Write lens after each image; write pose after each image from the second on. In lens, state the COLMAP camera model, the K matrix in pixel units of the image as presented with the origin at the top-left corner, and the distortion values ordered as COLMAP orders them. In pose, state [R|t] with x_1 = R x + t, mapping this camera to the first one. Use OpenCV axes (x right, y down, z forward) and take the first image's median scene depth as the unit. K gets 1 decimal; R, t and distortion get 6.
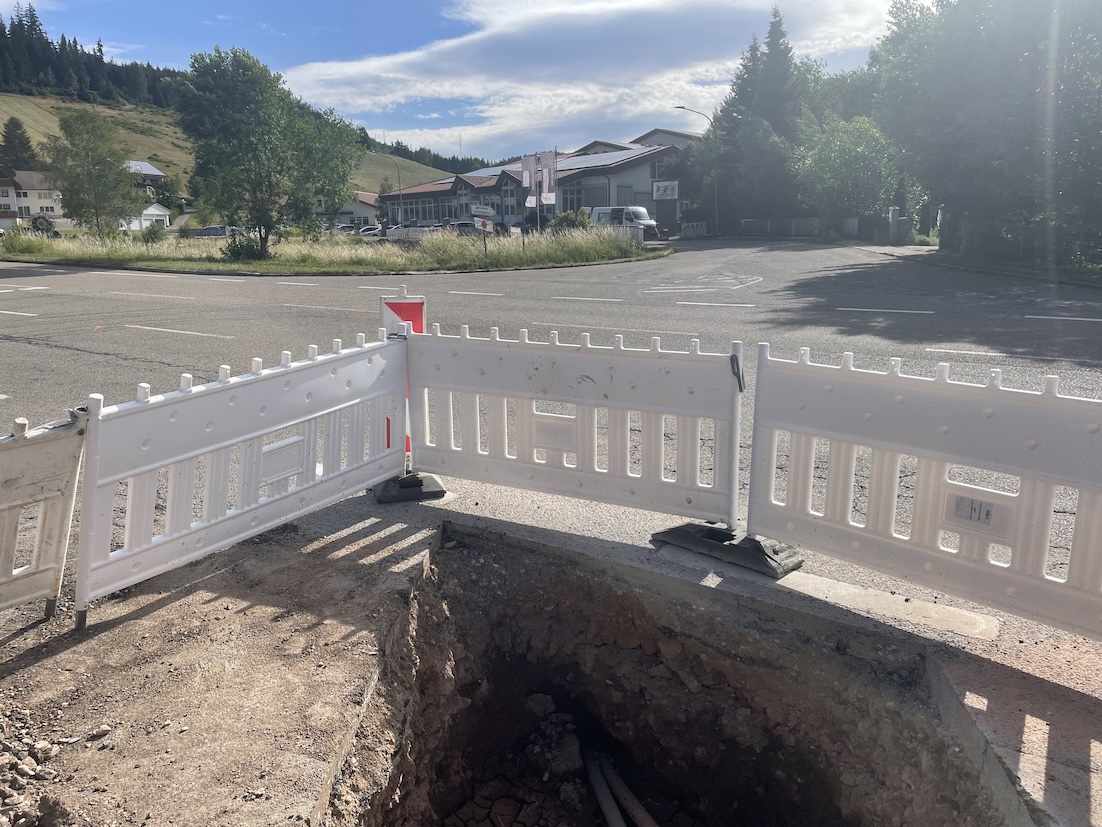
lens RADIAL K [[827.6, 0, 548.8], [0, 827.6, 411.2], [0, 0, 1]] dist [0.054264, -0.071405]
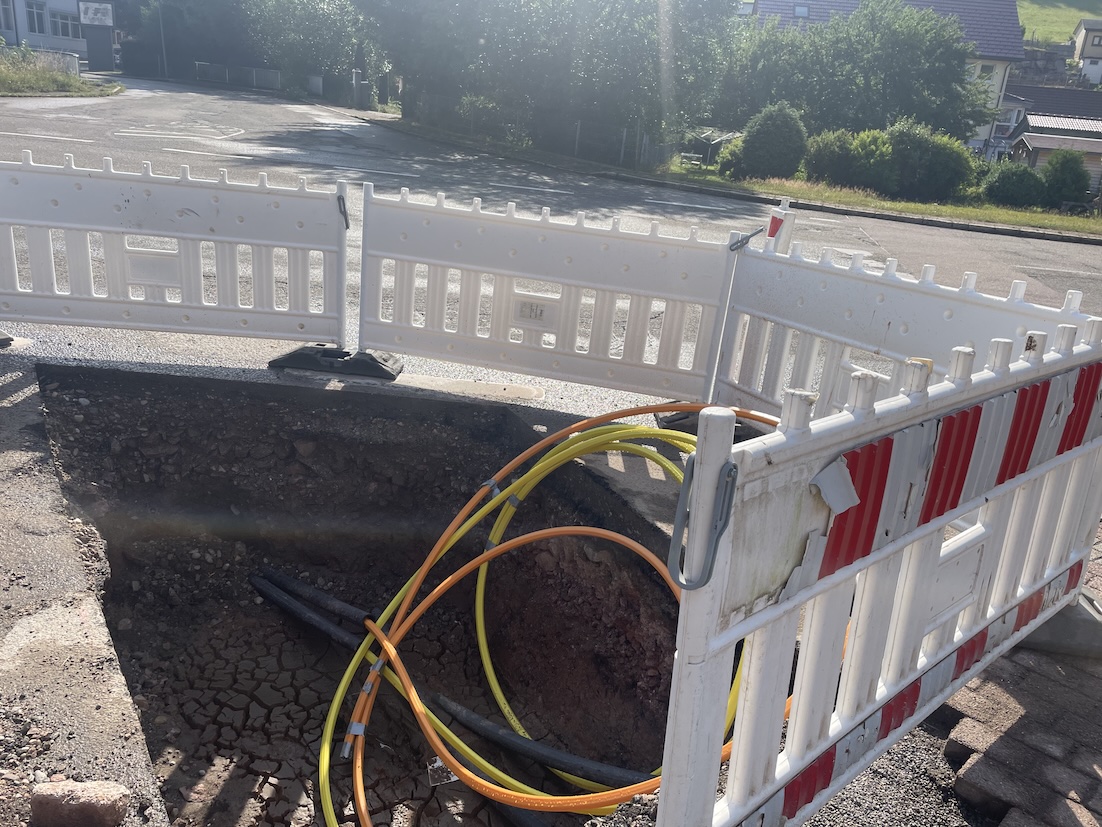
lens RADIAL K [[827.6, 0, 556.2], [0, 827.6, 417.3], [0, 0, 1]] dist [0.054264, -0.071405]
pose [[0.808765, -0.112443, 0.577284, -0.227182], [0.015605, 0.985311, 0.170056, 0.042610], [-0.587925, -0.128527, 0.798639, -0.141094]]
